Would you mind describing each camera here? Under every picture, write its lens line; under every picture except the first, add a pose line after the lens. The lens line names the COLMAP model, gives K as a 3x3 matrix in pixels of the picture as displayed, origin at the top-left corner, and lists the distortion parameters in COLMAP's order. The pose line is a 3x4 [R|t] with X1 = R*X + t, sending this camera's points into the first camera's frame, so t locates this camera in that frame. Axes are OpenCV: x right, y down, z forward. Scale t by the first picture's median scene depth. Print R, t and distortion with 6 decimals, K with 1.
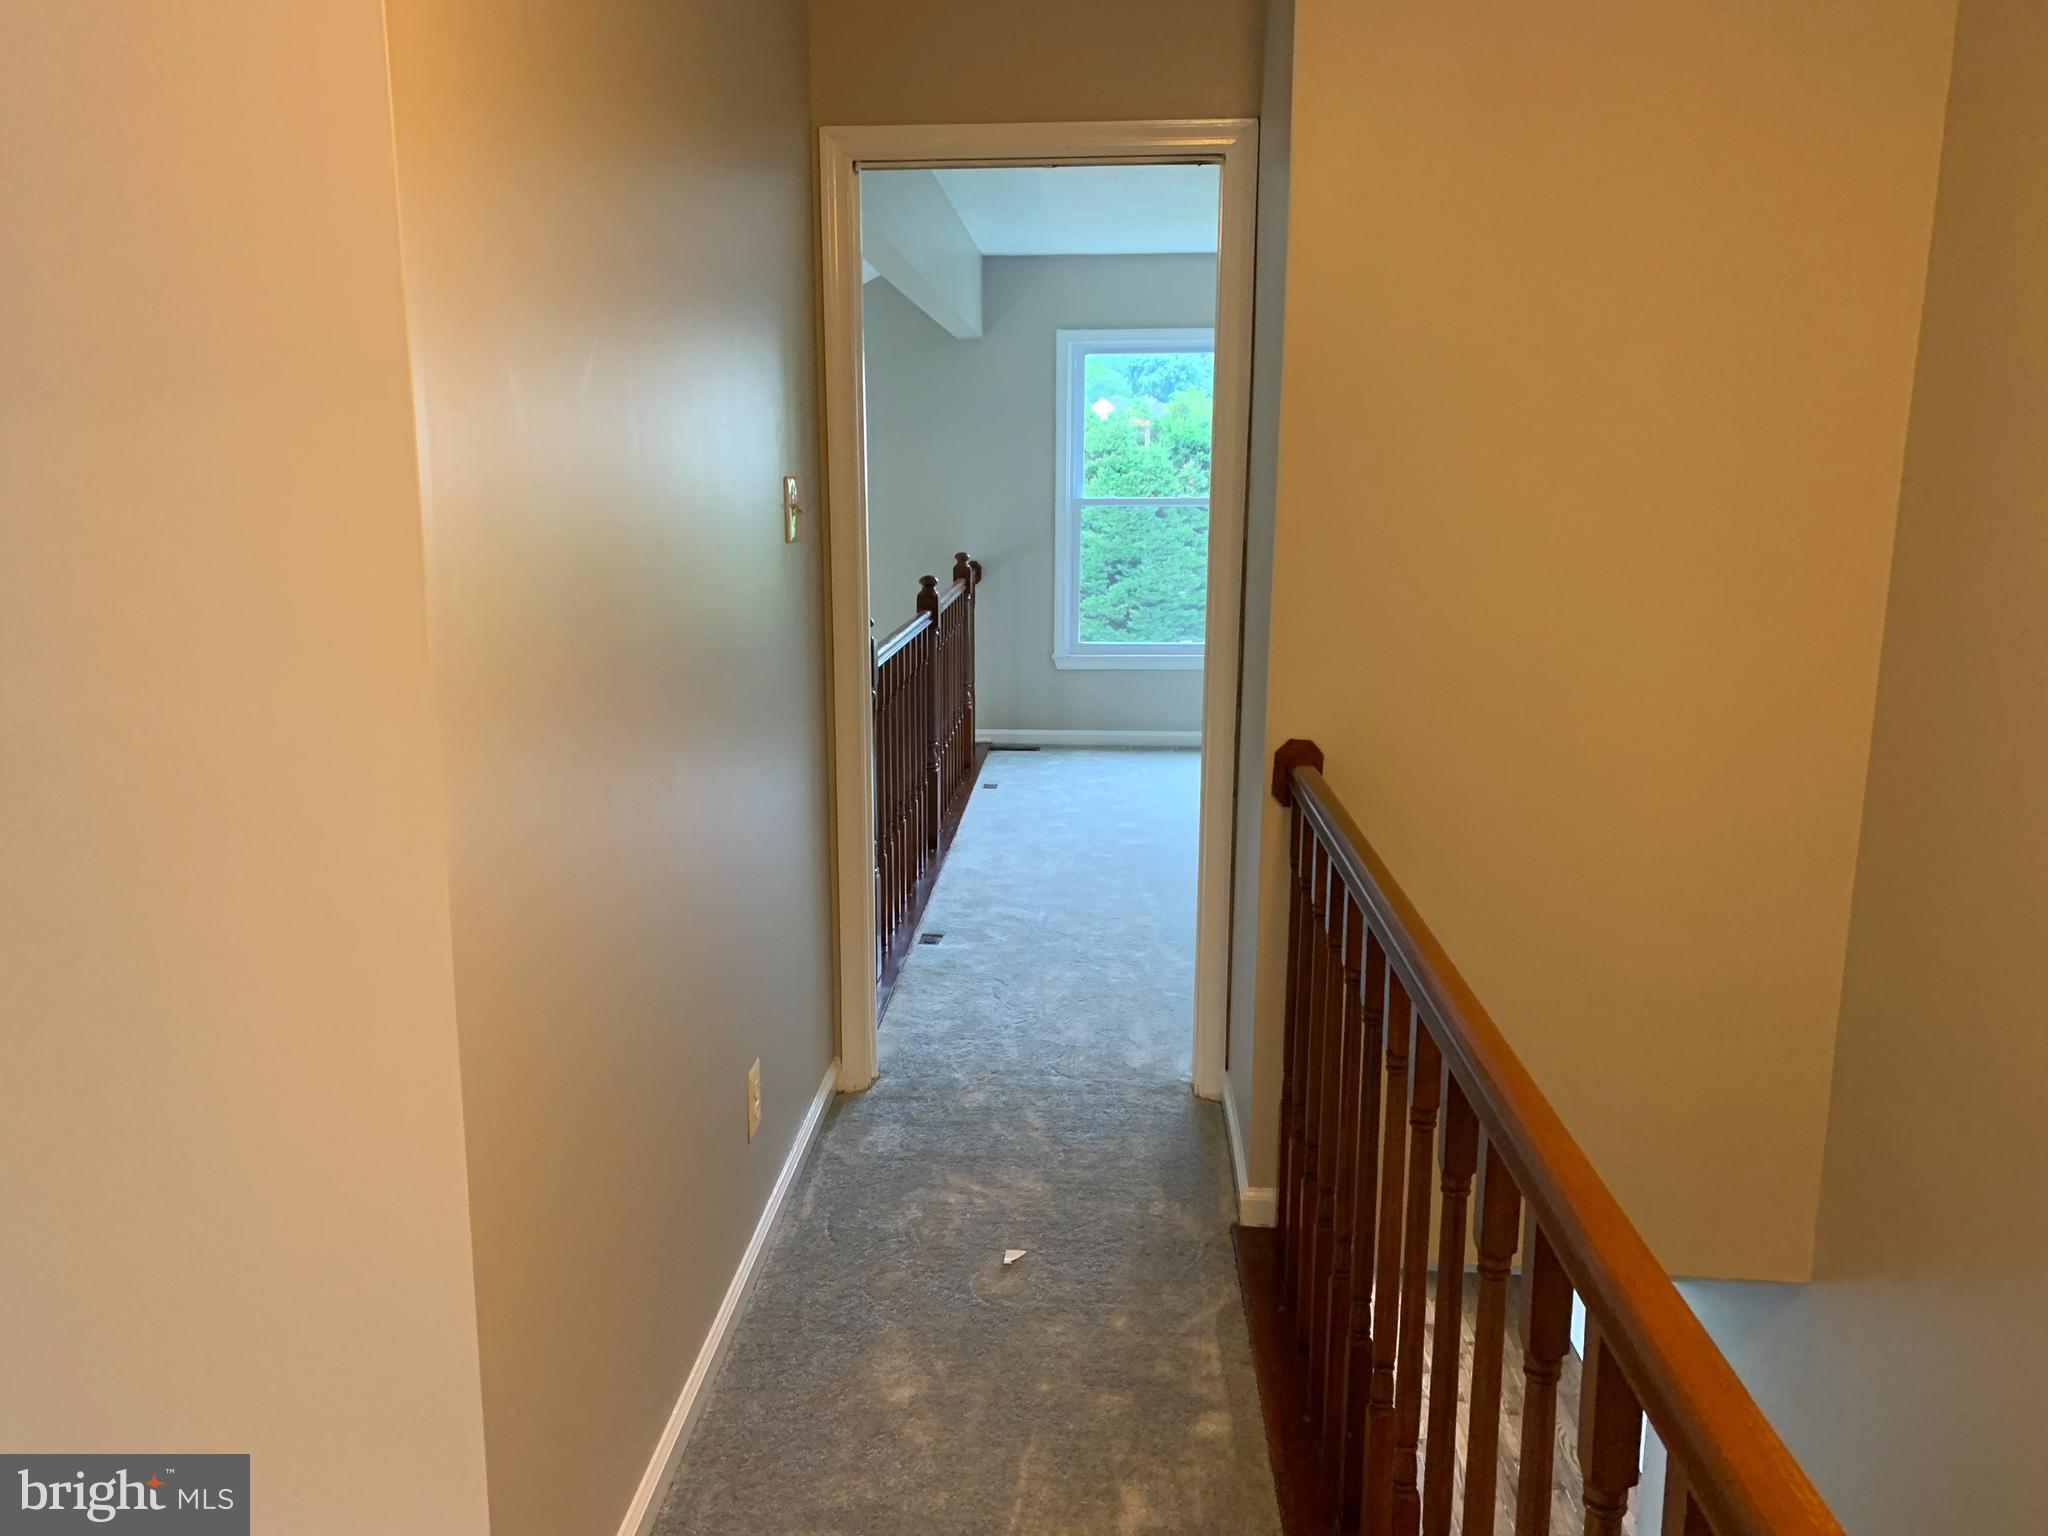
lens RADIAL K [[1559.1, 0, 1022.5], [0, 1559.1, 763.5], [0, 0, 1]] dist [0.029566, -0.024413]
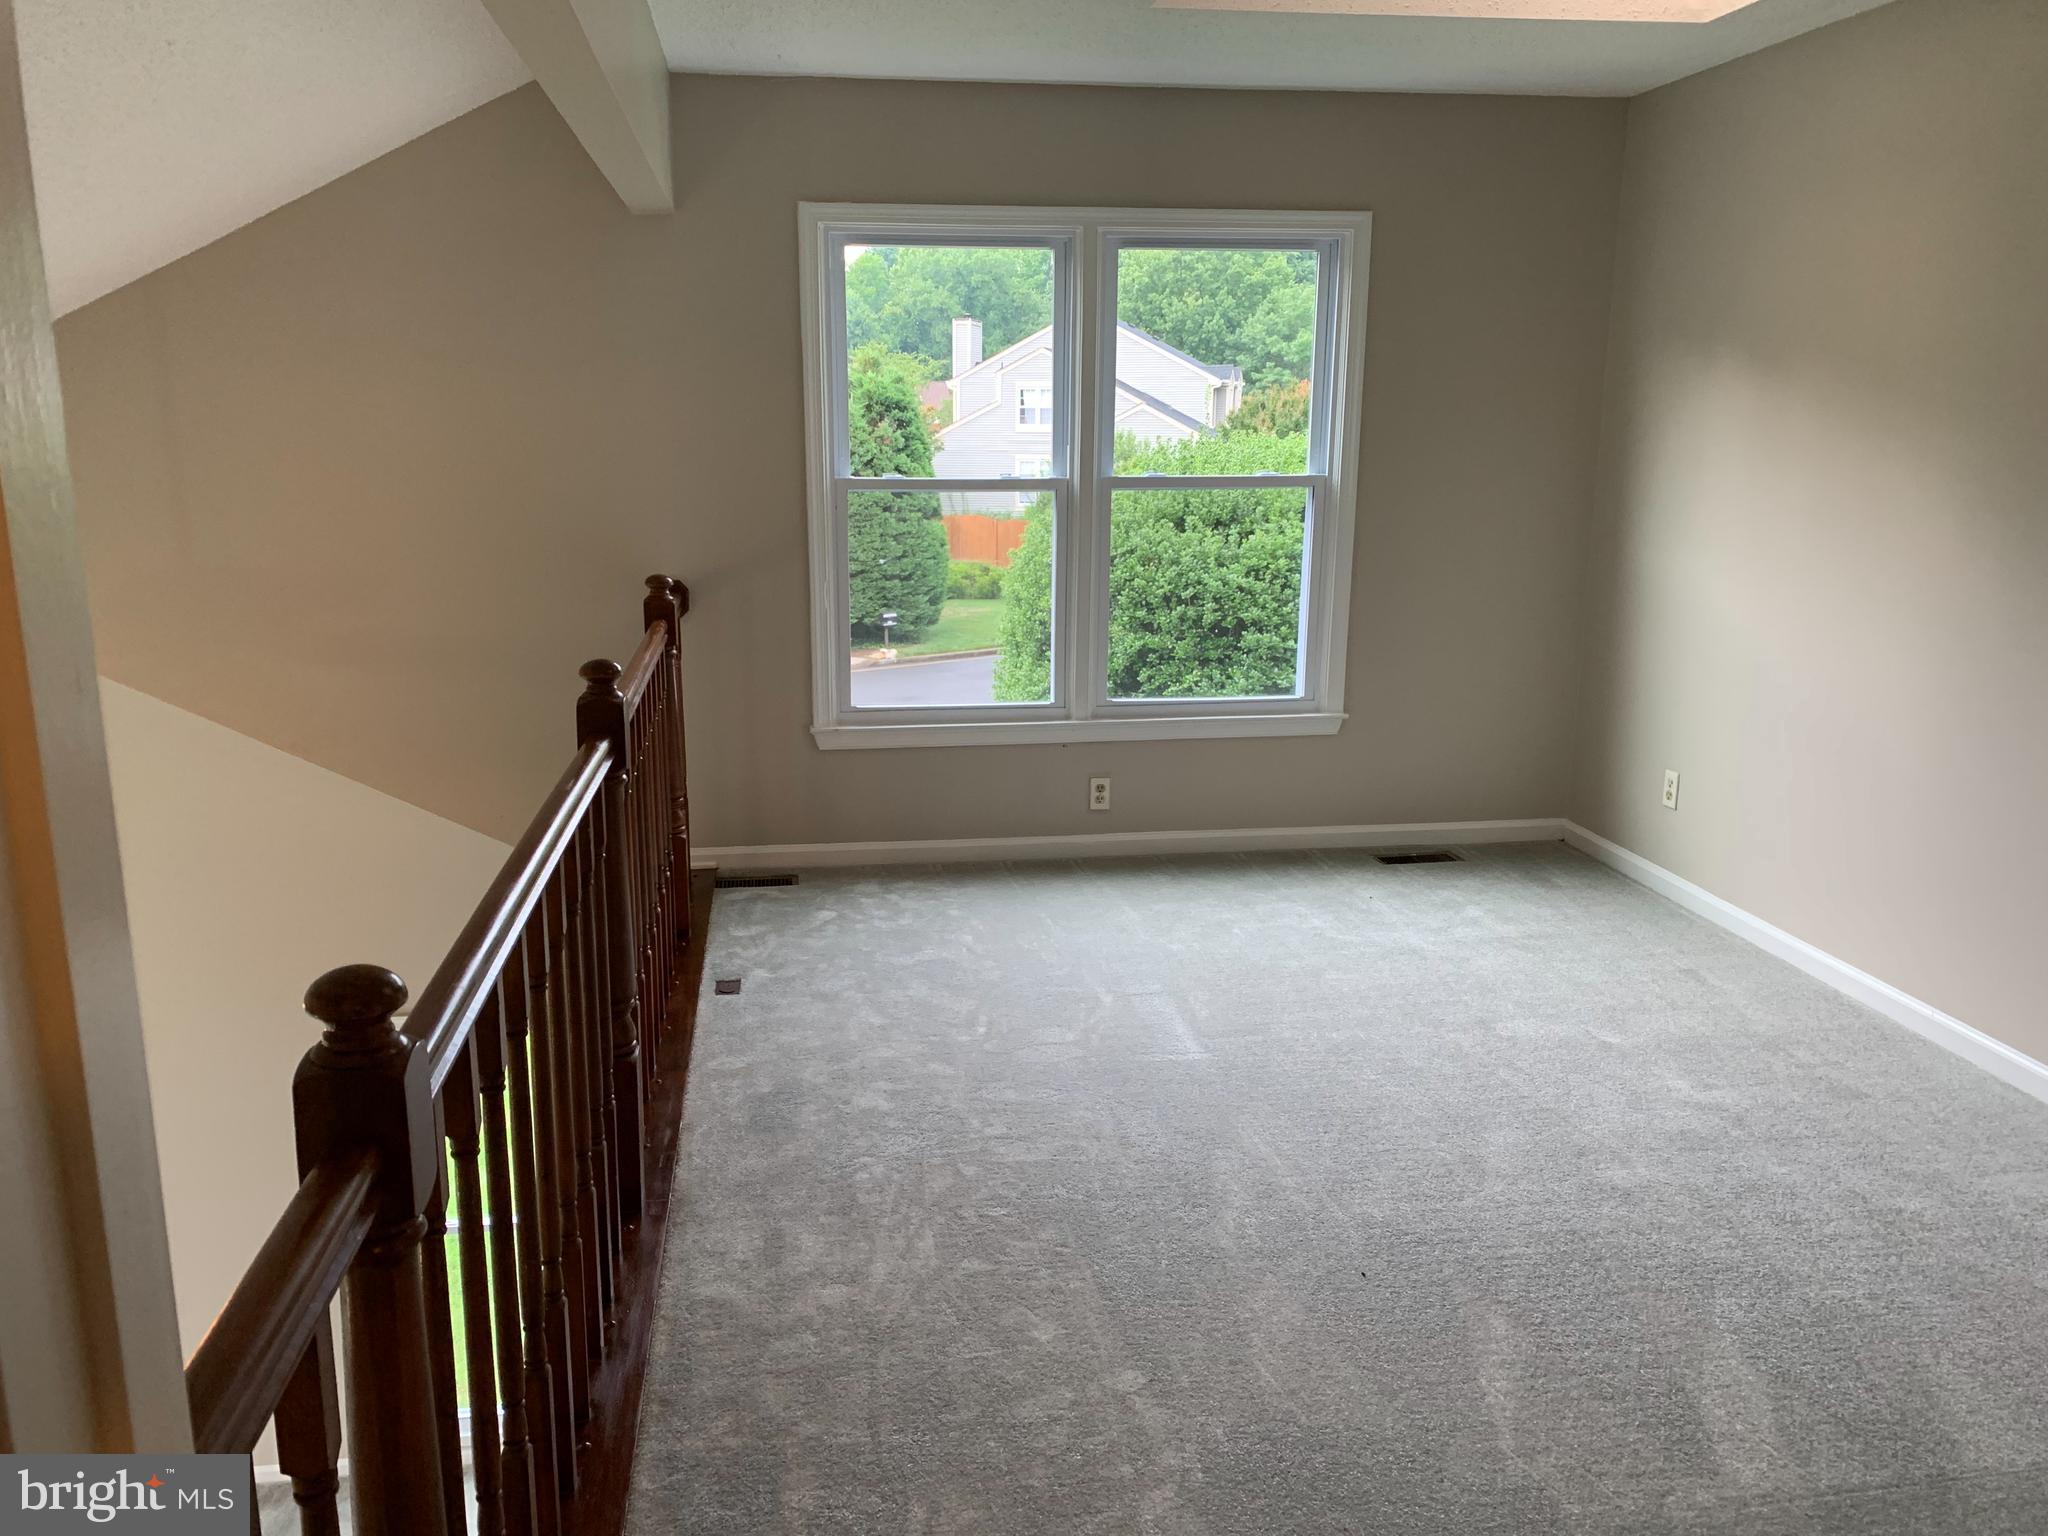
lens RADIAL K [[1559.1, 0, 1018.2], [0, 1559.1, 772.4], [0, 0, 1]] dist [0.029566, -0.024413]
pose [[0.980374, -0.041451, 0.192742, -0.021883], [0.035506, 0.998784, 0.034197, -0.074476], [-0.193925, -0.026683, 0.980653, 0.389224]]
